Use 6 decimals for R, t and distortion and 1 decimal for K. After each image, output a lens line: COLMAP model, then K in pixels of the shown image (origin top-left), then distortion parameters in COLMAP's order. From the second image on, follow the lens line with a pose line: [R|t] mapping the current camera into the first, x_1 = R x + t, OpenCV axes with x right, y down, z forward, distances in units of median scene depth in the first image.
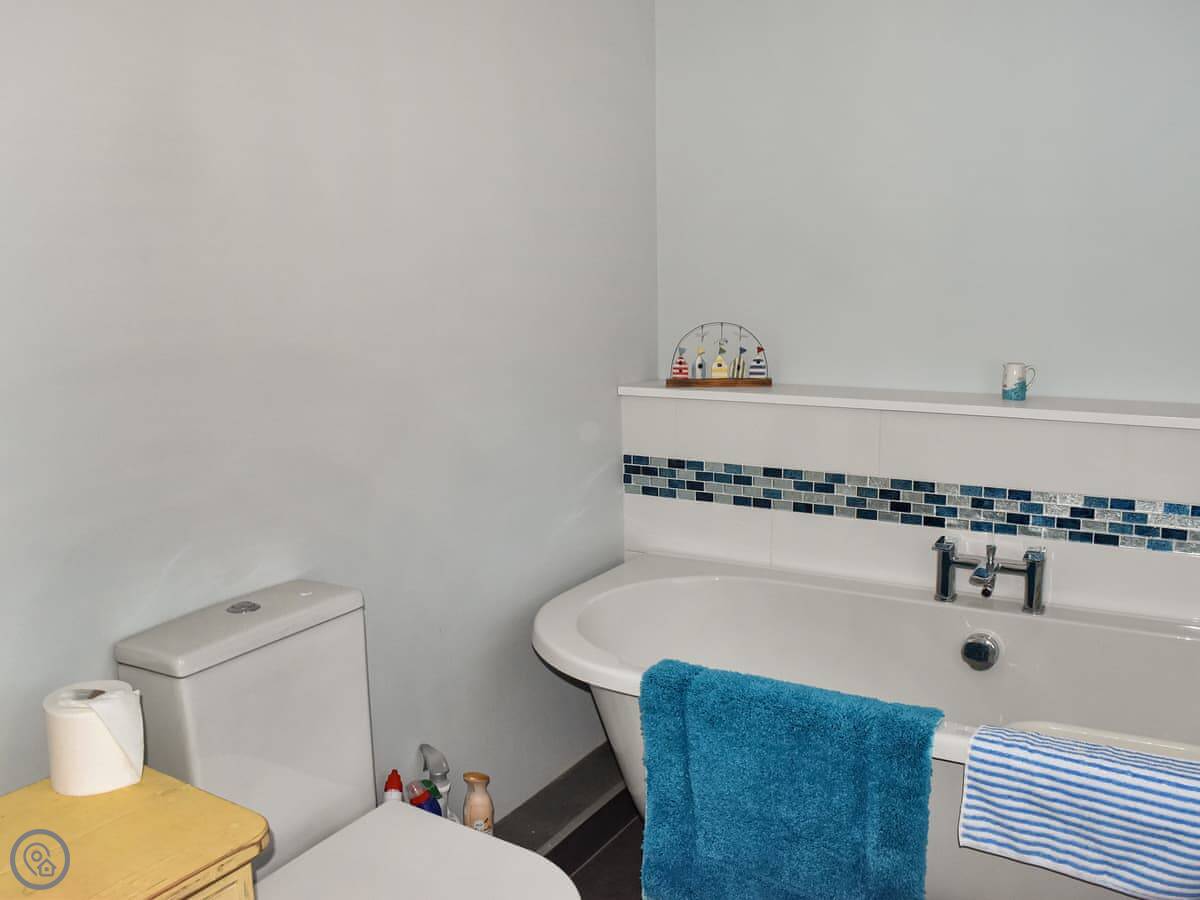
lens RADIAL K [[1159.4, 0, 645.8], [0, 1159.4, 449.1], [0, 0, 1]] dist [-0.105556, 0.020252]
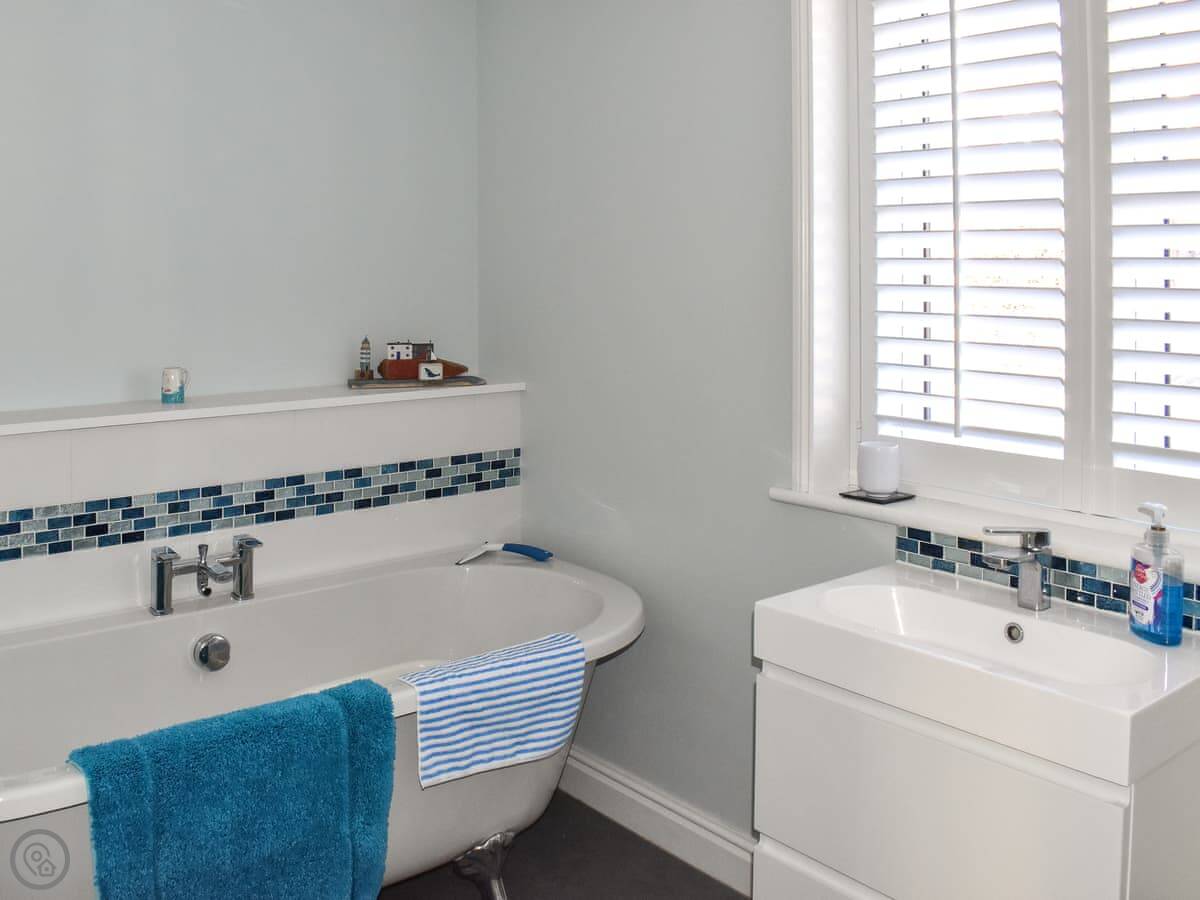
lens RADIAL K [[1115.3, 0, 601.3], [0, 1115.3, 365.3], [0, 0, 1]] dist [0.006271, -0.009112]
pose [[0.342494, -0.069708, 0.936930, -0.502014], [0.145962, 0.989083, 0.020232, -0.042514], [-0.928113, 0.129827, 0.348930, 0.308686]]
